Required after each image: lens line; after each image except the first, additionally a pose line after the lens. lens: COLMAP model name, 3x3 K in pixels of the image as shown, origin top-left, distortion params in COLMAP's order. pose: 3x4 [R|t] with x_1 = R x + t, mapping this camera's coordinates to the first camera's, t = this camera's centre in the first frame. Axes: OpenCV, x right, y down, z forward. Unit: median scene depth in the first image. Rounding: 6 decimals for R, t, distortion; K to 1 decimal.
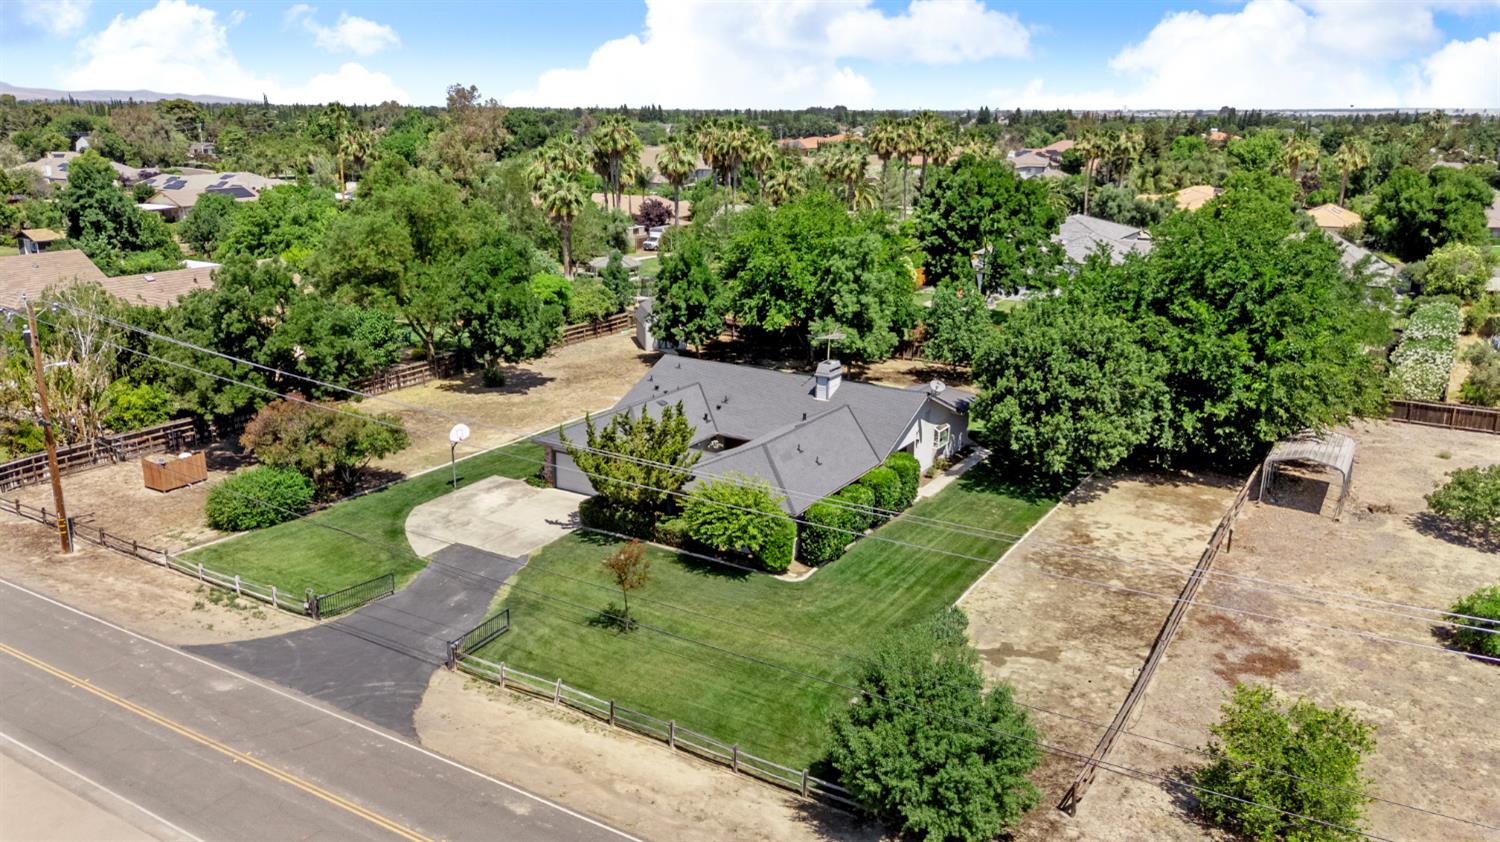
lens RADIAL K [[1128.8, 0, 750.0], [0, 1128.8, 421.0], [0, 0, 1]] dist [0.026551, -0.002386]
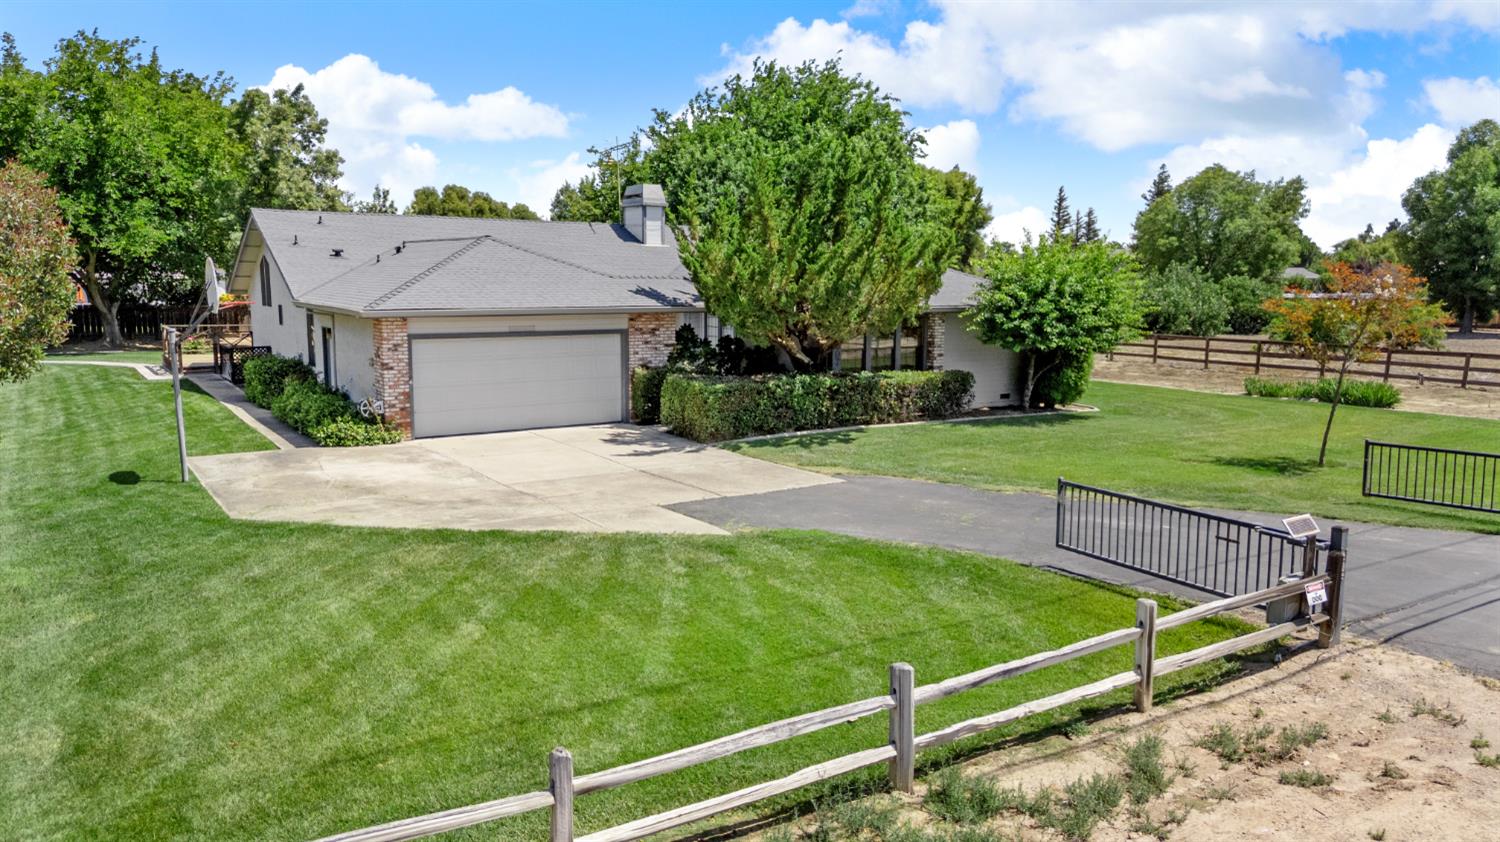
lens RADIAL K [[1128.8, 0, 750.0], [0, 1128.8, 421.0], [0, 0, 1]] dist [0.026551, -0.002386]
pose [[0.428696, -0.129747, 0.894083, -0.488020], [0.240570, 0.970298, 0.025458, 0.074583], [-0.870830, 0.204176, 0.447176, 0.760348]]
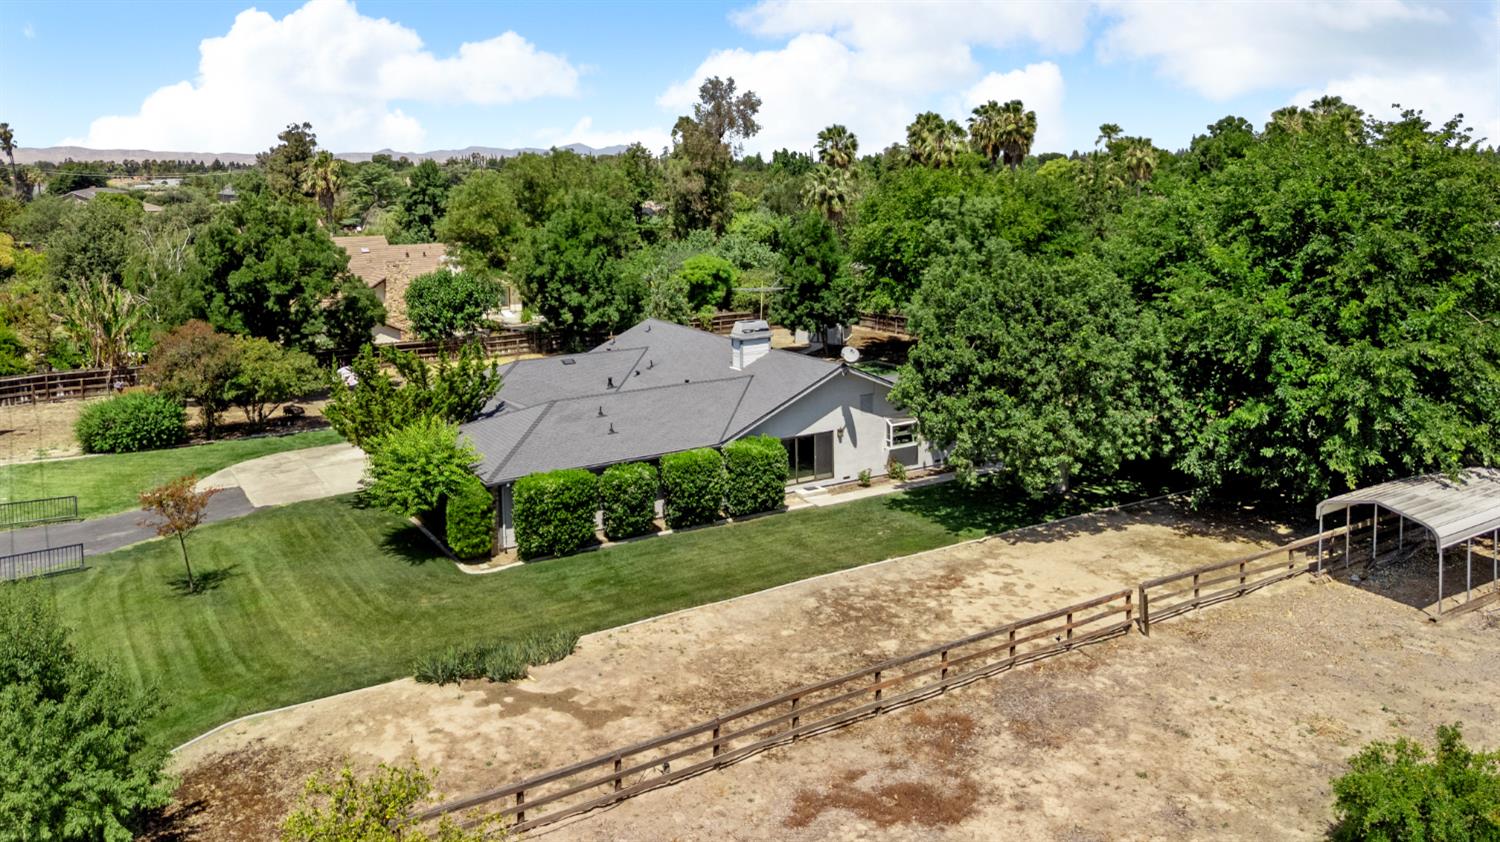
lens RADIAL K [[1122.1, 0, 780.8], [0, 1122.1, 420.4], [0, 0, 1]] dist [0.064209, -0.000992]
pose [[0.899507, 0.077164, -0.430038, 0.459186], [-0.097702, 0.994880, -0.025846, 0.035263], [0.425842, 0.065264, 0.902441, 0.340962]]
